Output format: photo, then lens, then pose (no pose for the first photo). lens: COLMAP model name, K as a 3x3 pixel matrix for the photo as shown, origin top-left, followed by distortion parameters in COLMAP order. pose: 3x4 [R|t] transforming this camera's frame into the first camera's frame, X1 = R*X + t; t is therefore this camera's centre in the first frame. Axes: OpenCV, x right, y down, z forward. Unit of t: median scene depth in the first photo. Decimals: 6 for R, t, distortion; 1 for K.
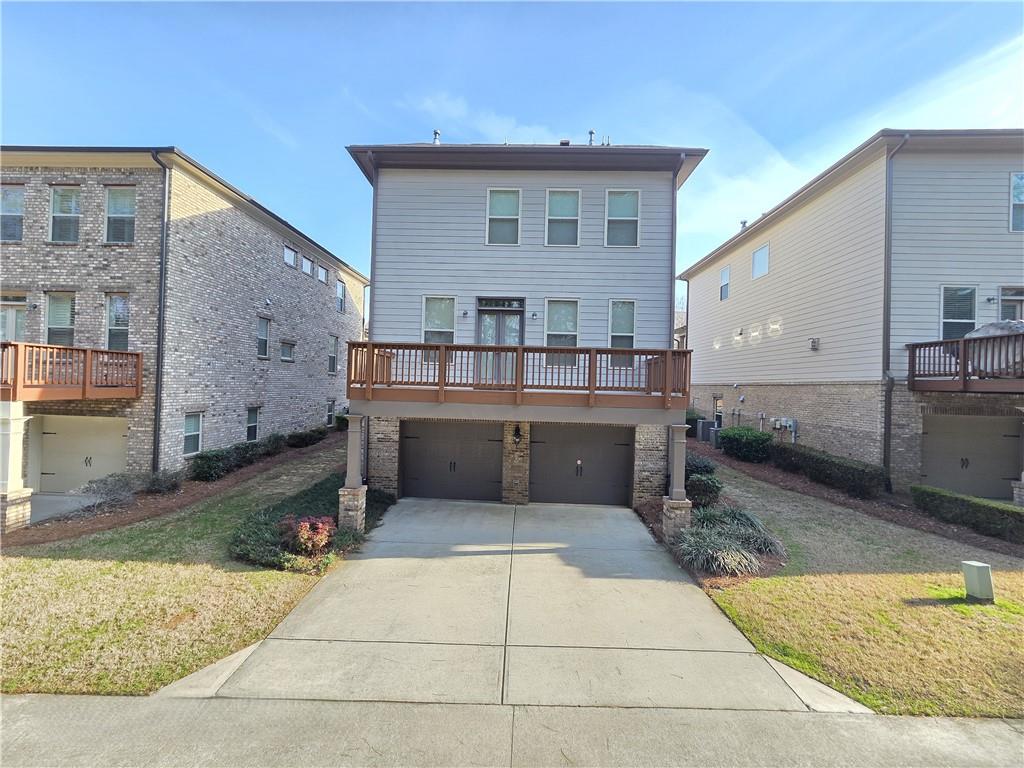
lens RADIAL K [[428.5, 0, 509.0], [0, 428.5, 382.6], [0, 0, 1]] dist [0.008113, 0.000254]
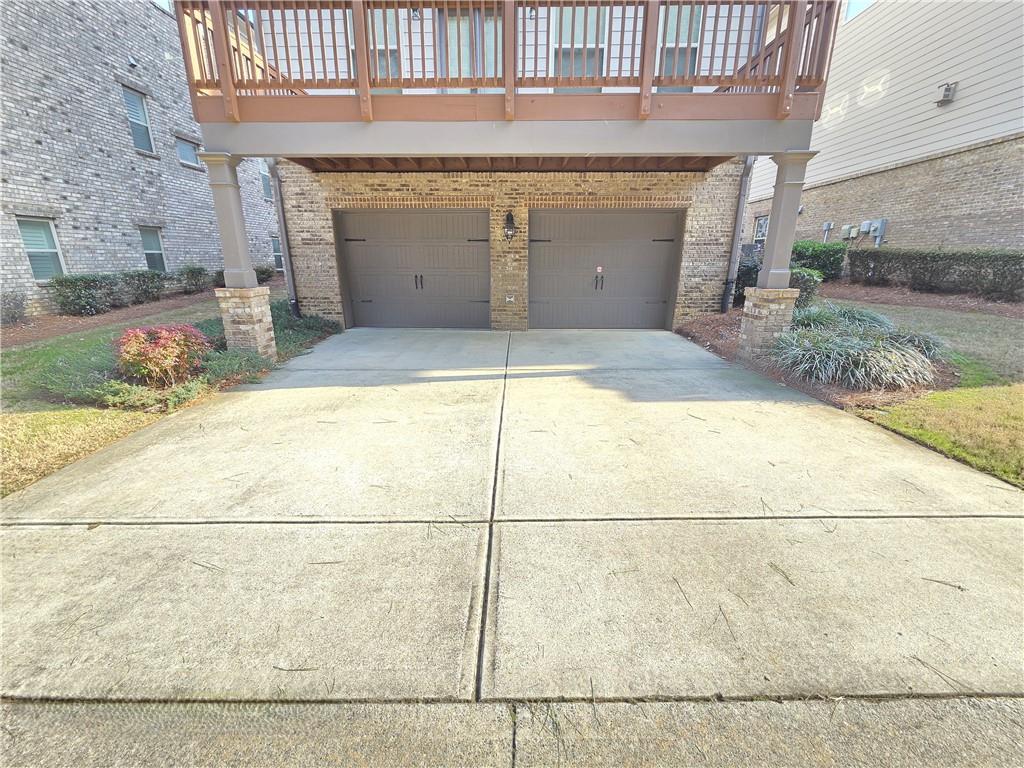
lens RADIAL K [[428.5, 0, 509.0], [0, 428.5, 382.6], [0, 0, 1]] dist [0.008113, 0.000254]
pose [[0.999452, -0.032103, 0.008065, 0.004842], [0.028475, 0.958102, 0.285009, 0.166263], [-0.016877, -0.284623, 0.958491, 0.292764]]
